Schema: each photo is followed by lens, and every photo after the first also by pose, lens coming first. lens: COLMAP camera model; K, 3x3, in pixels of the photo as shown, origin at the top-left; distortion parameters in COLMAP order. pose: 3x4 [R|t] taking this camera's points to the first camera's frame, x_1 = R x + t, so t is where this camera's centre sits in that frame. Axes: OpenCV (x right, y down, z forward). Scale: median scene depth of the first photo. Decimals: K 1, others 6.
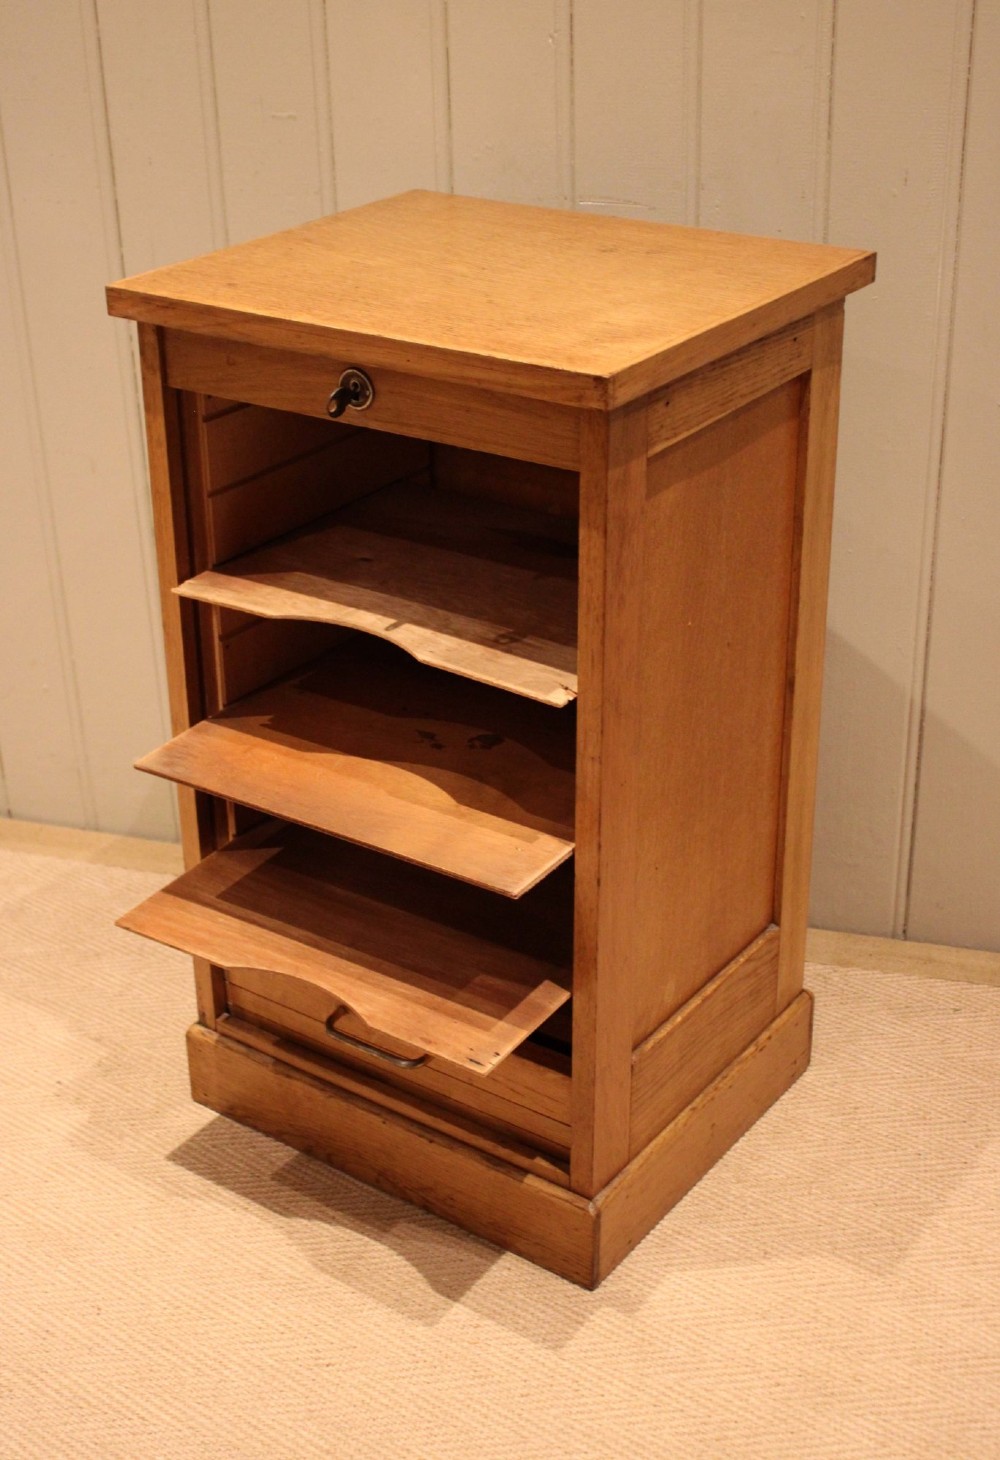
lens RADIAL K [[2059.4, 0, 432.6], [0, 2059.4, 757.4], [0, 0, 1]] dist [-0.027121, 0.000000]
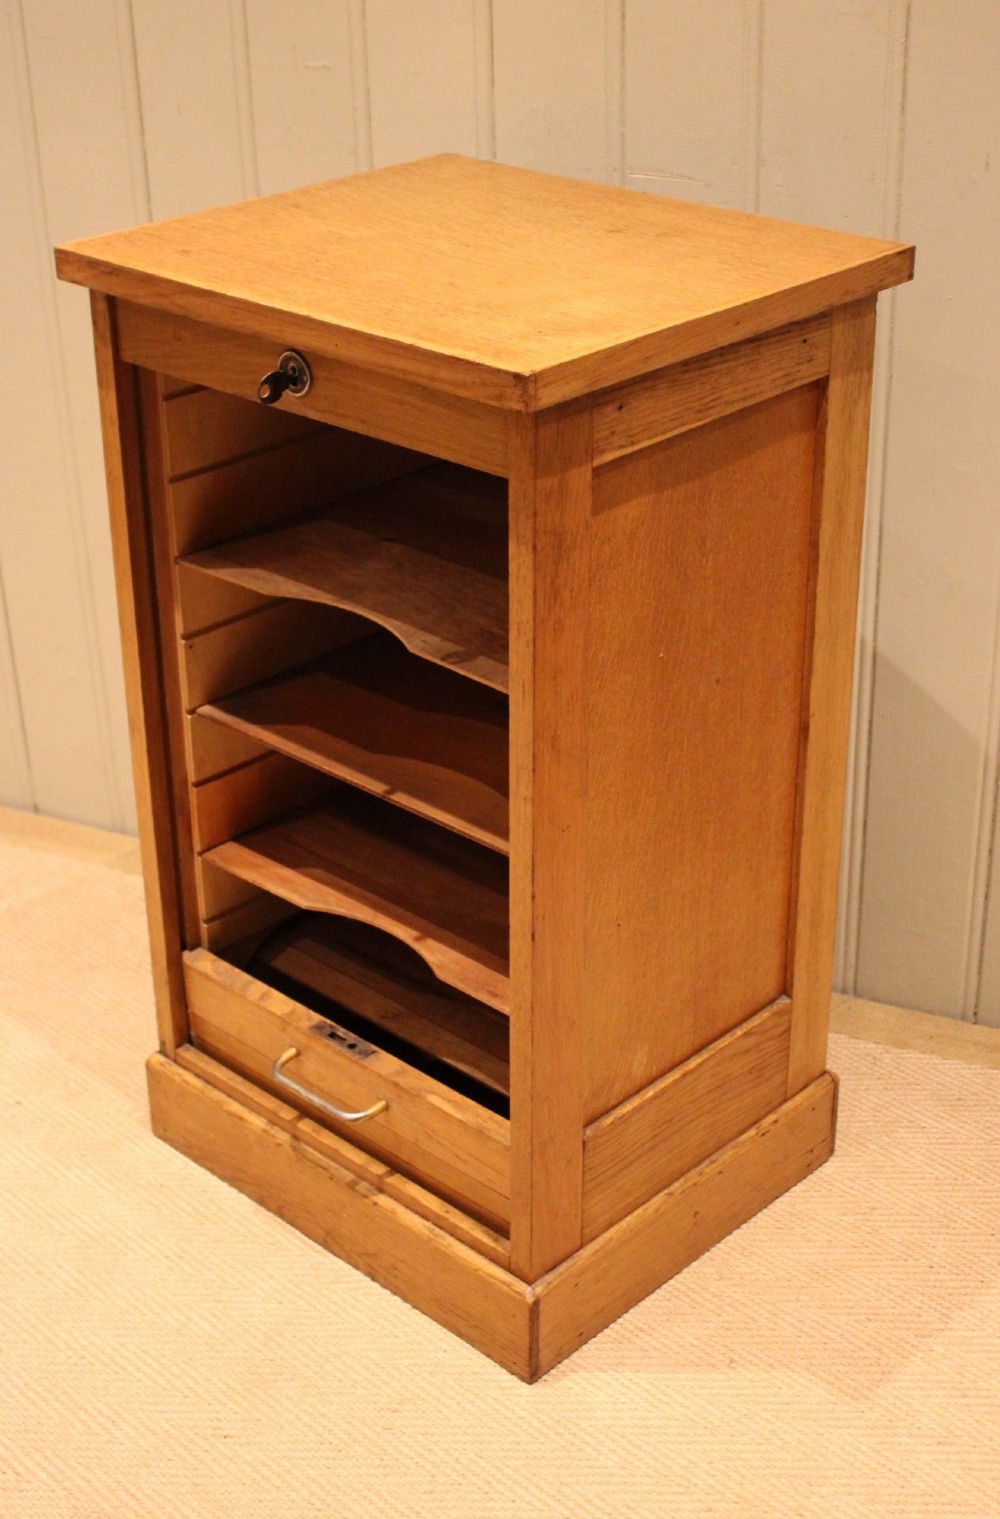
lens RADIAL K [[2230.8, 0, 458.1], [0, 2230.8, 809.8], [0, 0, 1]] dist [-0.031757, 0.000000]
pose [[0.991380, 0.070921, -0.110164, 0.136395], [-0.068548, 0.997330, 0.025185, -0.015110], [0.111656, -0.017416, 0.993594, 0.027539]]
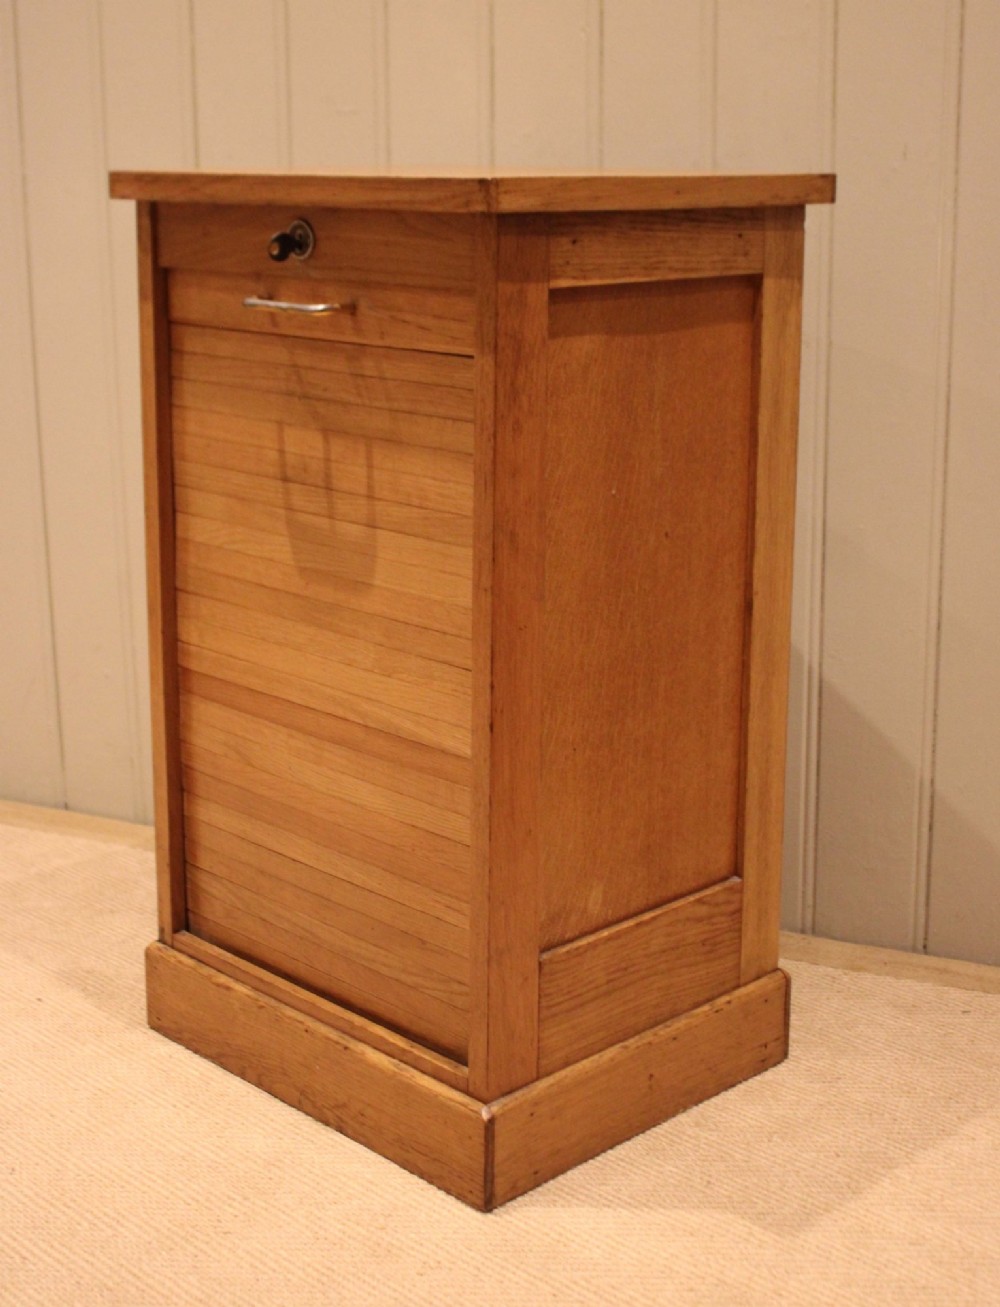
lens RADIAL K [[2031.2, 0, 458.4], [0, 2031.2, 614.3], [0, 0, 1]] dist [-0.028825, 0.000000]
pose [[0.985692, 0.067688, -0.154366, 0.190091], [-0.102374, 0.967968, -0.229255, 0.208929], [0.133904, 0.241778, 0.961048, 0.047129]]
